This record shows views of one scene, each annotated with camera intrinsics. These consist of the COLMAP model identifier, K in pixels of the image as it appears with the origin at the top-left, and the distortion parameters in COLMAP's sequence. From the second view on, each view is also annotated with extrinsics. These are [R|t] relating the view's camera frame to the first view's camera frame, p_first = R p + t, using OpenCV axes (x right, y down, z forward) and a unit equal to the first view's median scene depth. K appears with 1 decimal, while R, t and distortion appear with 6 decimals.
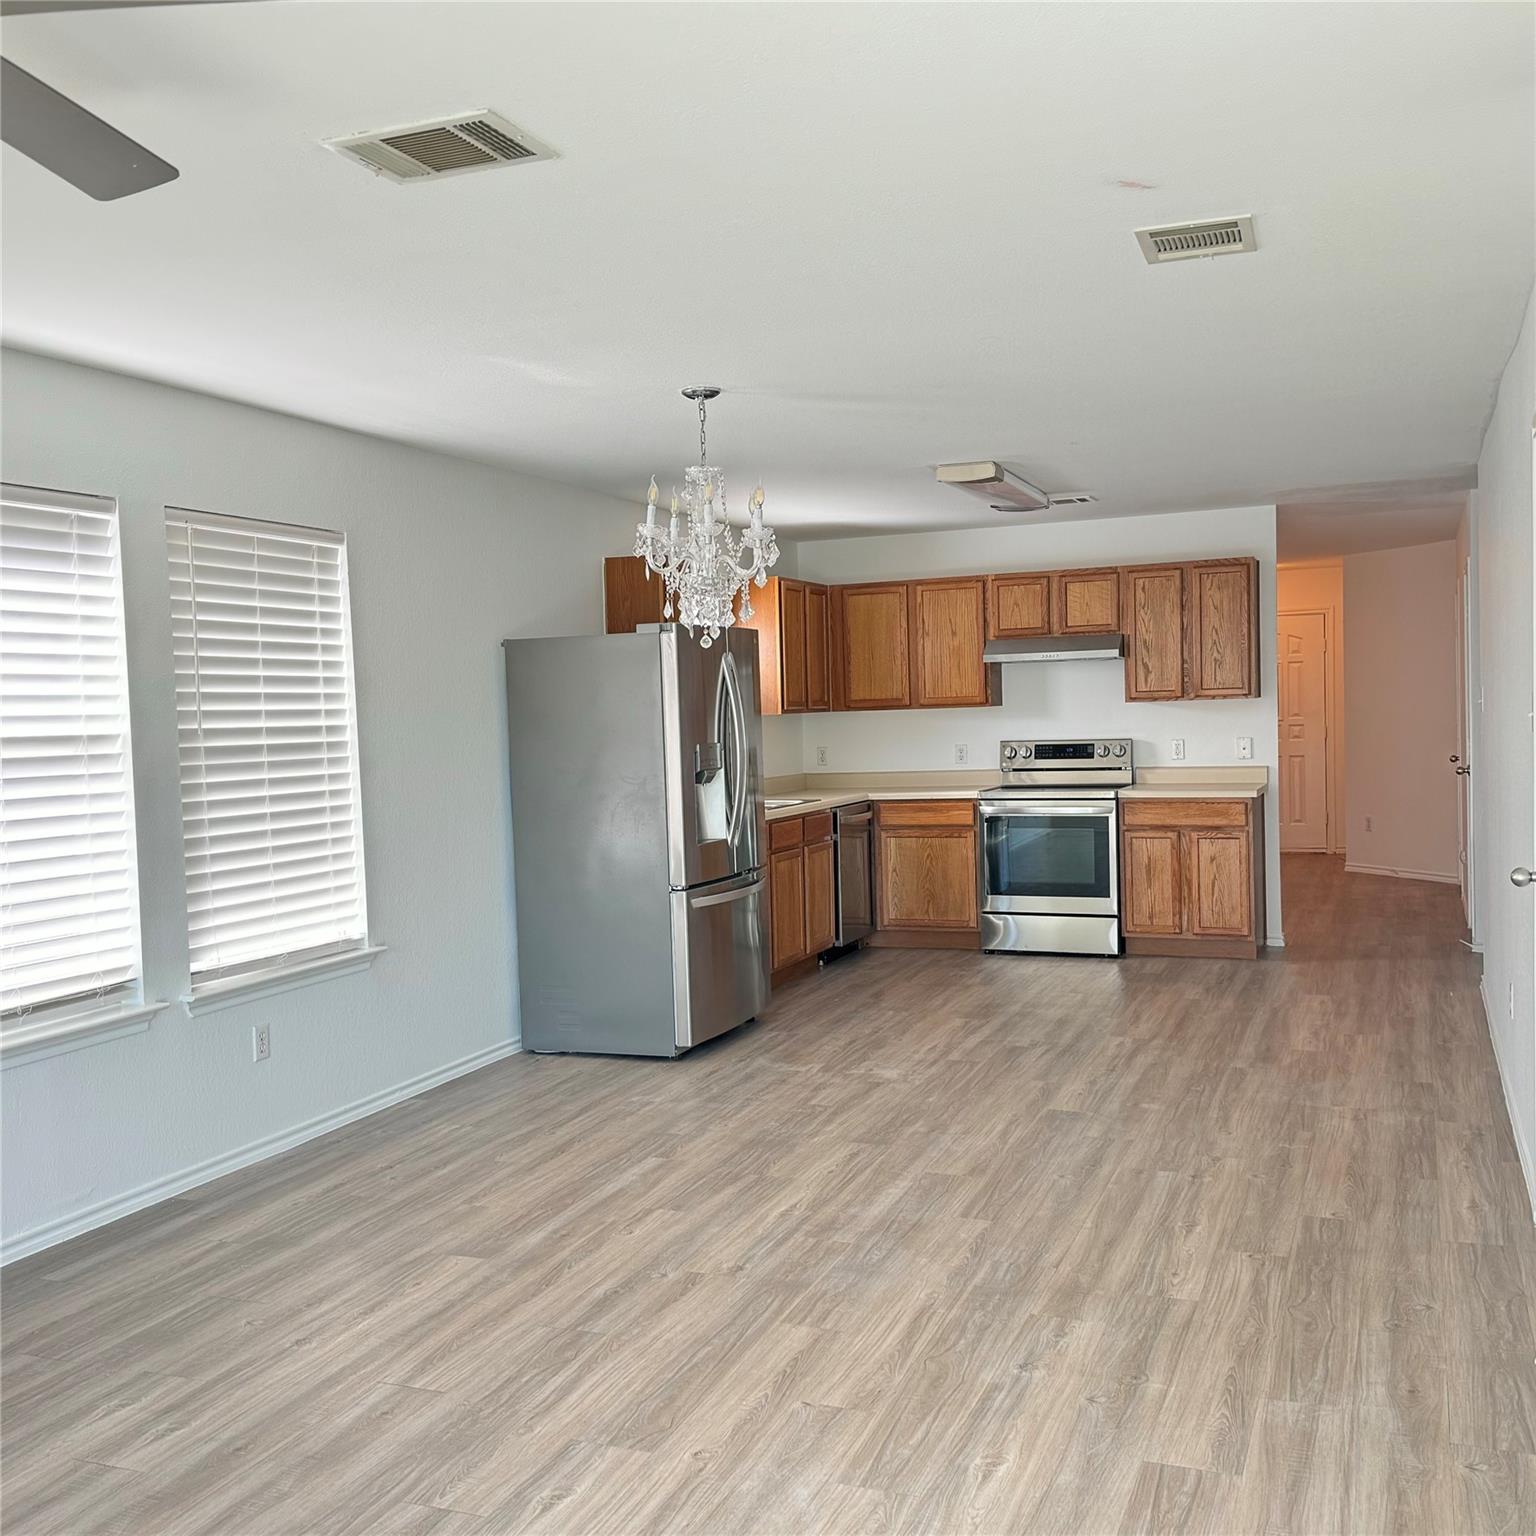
lens RADIAL K [[1599.6, 0, 768.0], [0, 1599.6, 770.9], [0, 0, 1]] dist [0.078656, 0.000000]
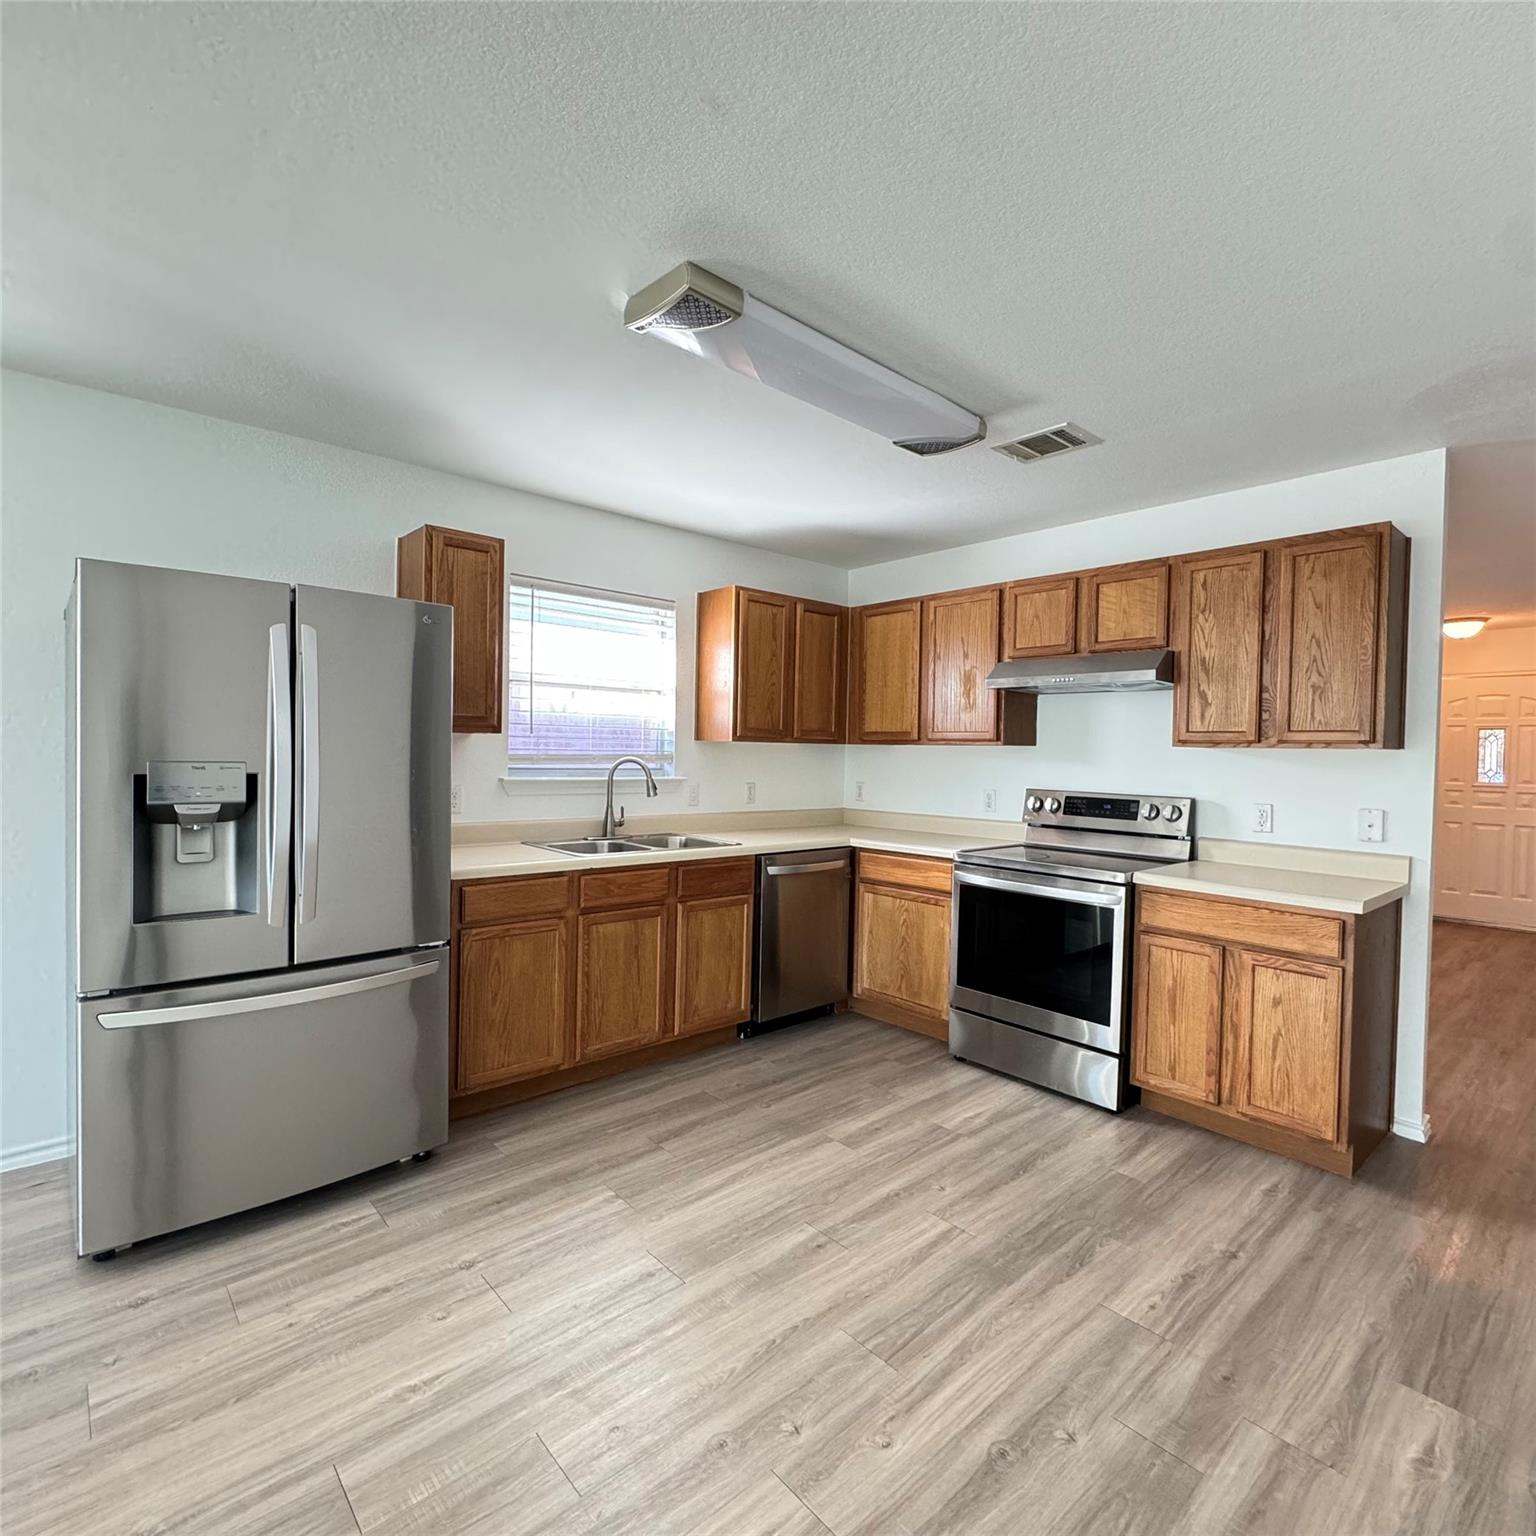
lens RADIAL K [[813.4, 0, 768.0], [0, 813.4, 761.1], [0, 0, 1]] dist [-0.018075, 0.000476]
pose [[0.887475, 0.053195, -0.457776, 0.227860], [-0.063250, 0.997976, -0.006653, -0.022556], [0.456496, 0.034859, 0.889043, 0.599199]]
